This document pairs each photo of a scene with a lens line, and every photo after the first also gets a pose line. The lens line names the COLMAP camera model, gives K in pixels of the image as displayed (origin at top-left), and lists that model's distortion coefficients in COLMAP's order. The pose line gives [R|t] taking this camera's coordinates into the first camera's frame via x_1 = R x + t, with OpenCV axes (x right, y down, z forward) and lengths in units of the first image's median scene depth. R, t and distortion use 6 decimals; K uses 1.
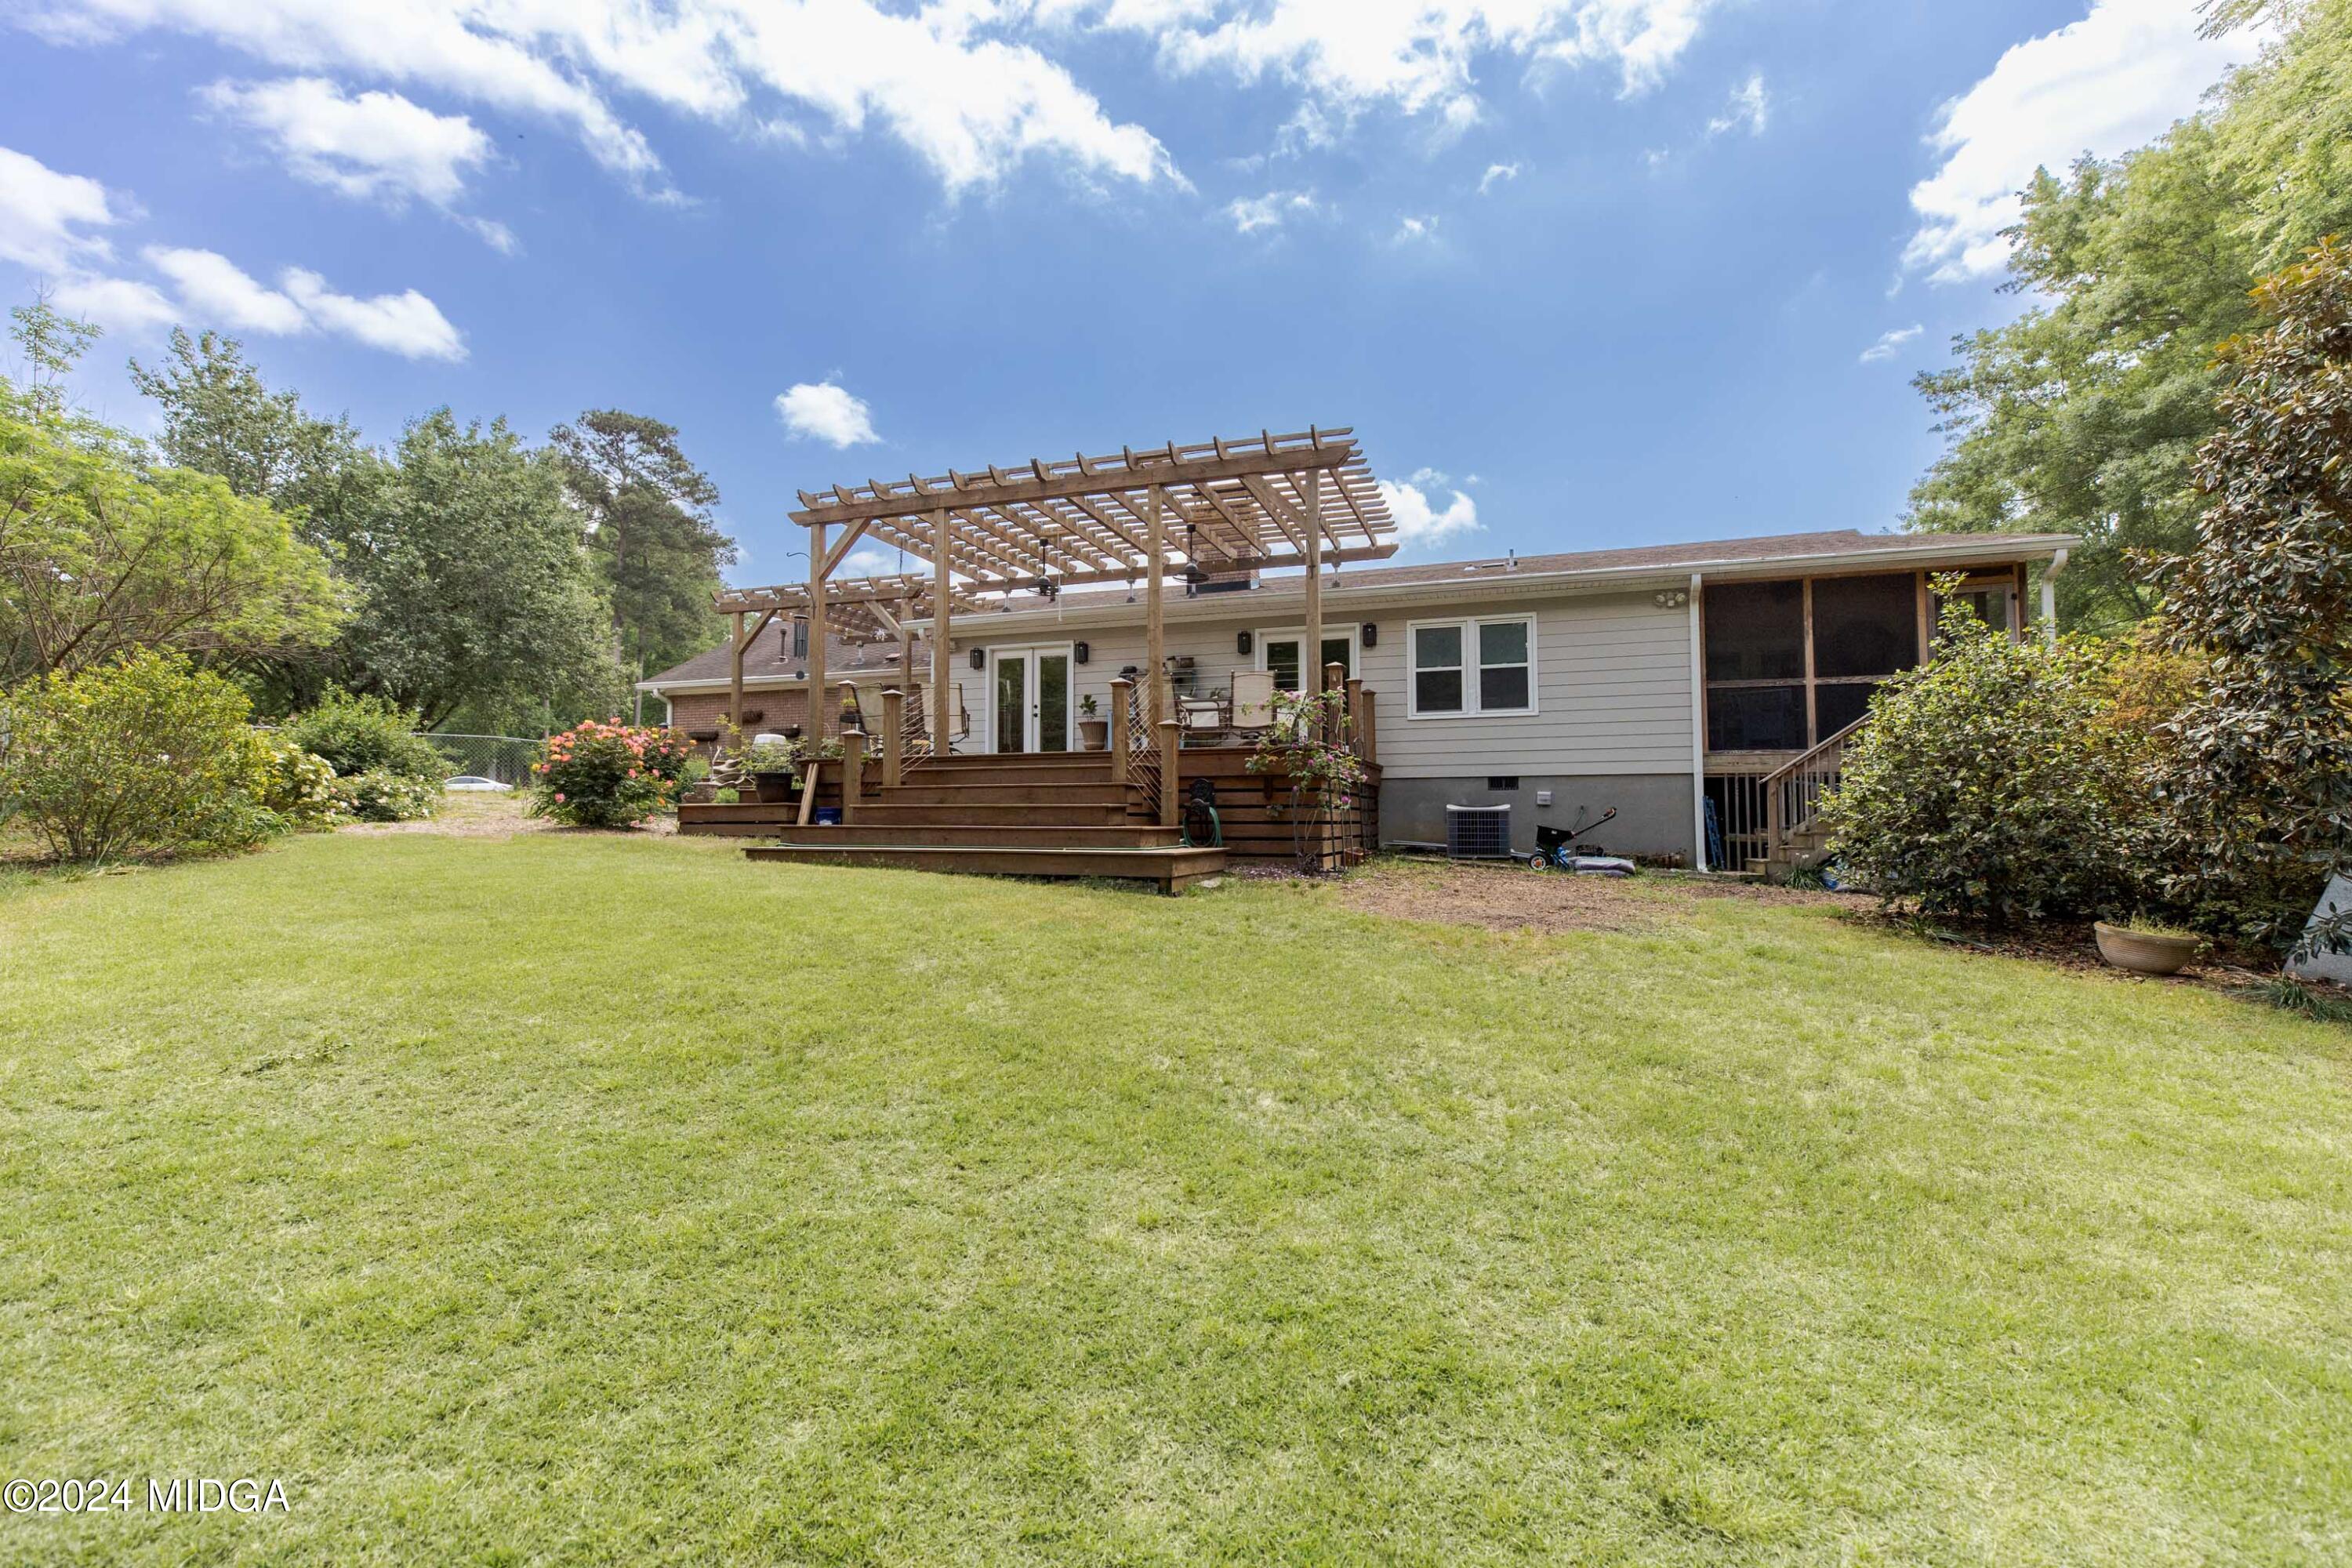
lens RADIAL K [[1079.8, 0, 1173.3], [0, 1079.8, 774.6], [0, 0, 1]] dist [0.001754, -0.000578]
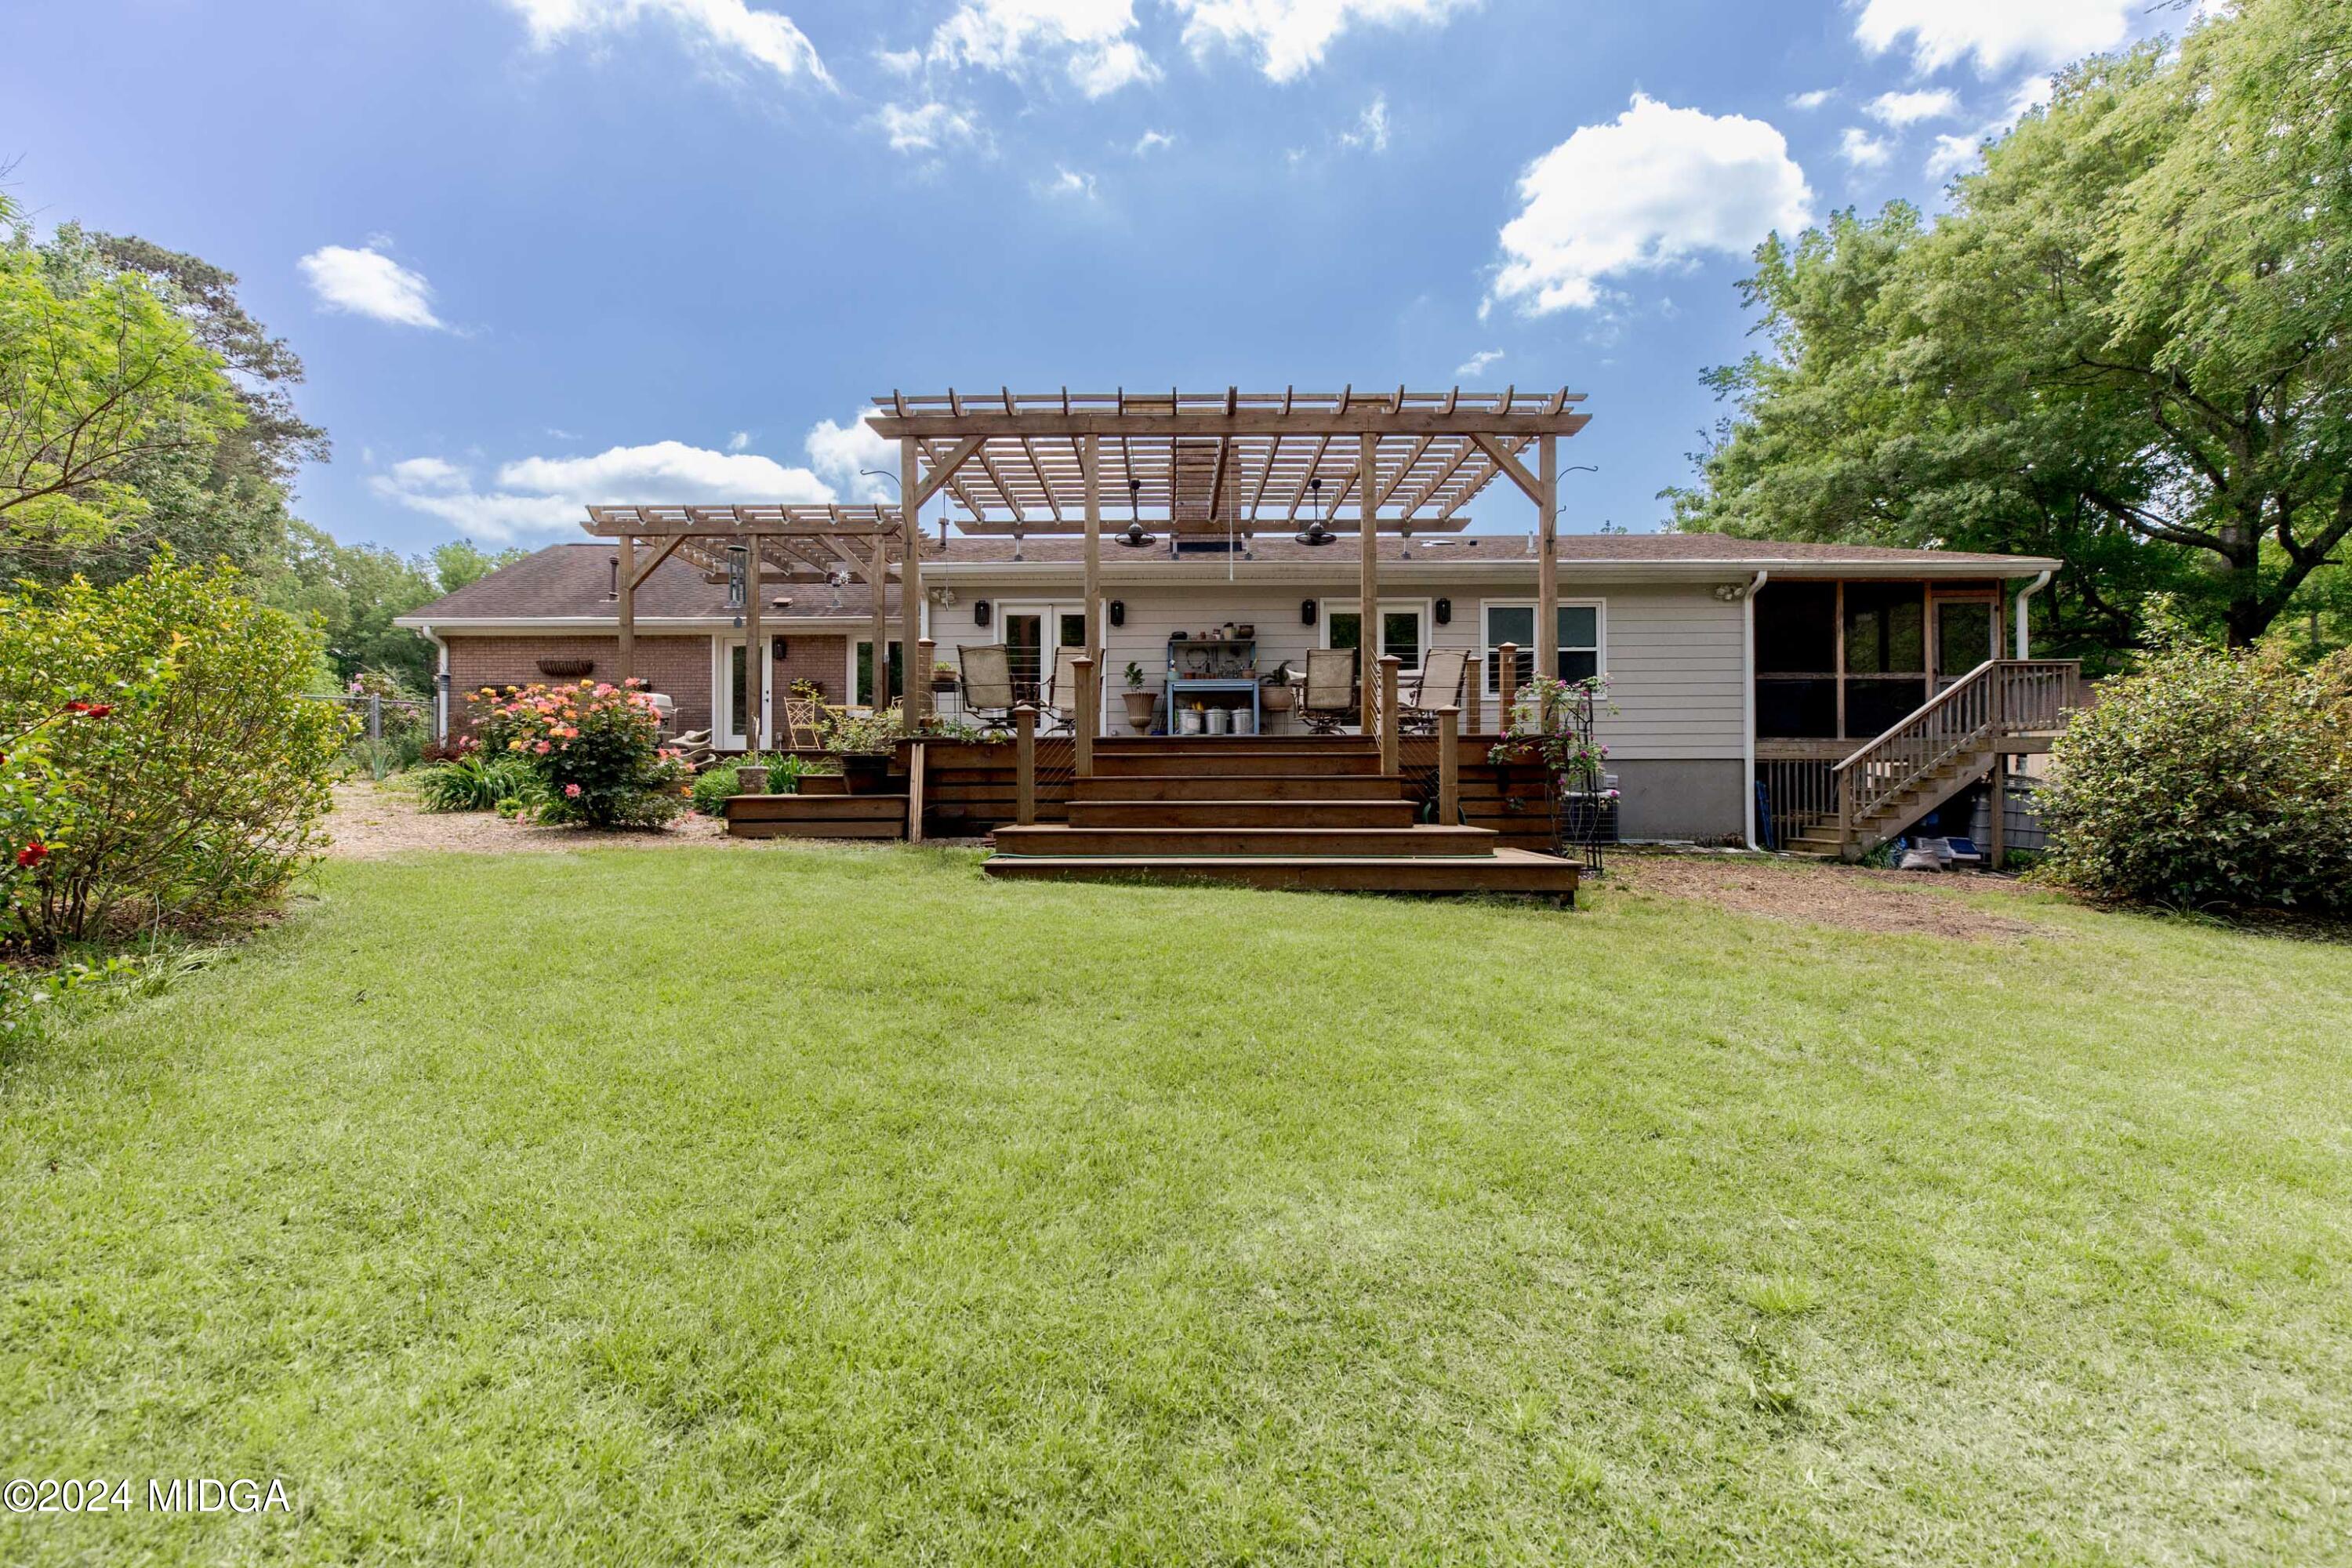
lens RADIAL K [[1072.9, 0, 1176.0], [0, 1072.9, 784.0], [0, 0, 1]] dist [-0.000258, -0.000212]
pose [[0.942161, -0.004573, 0.335129, -0.368439], [-0.012306, 0.998761, 0.048223, -0.018554], [-0.334934, -0.049558, 0.940937, 0.173050]]
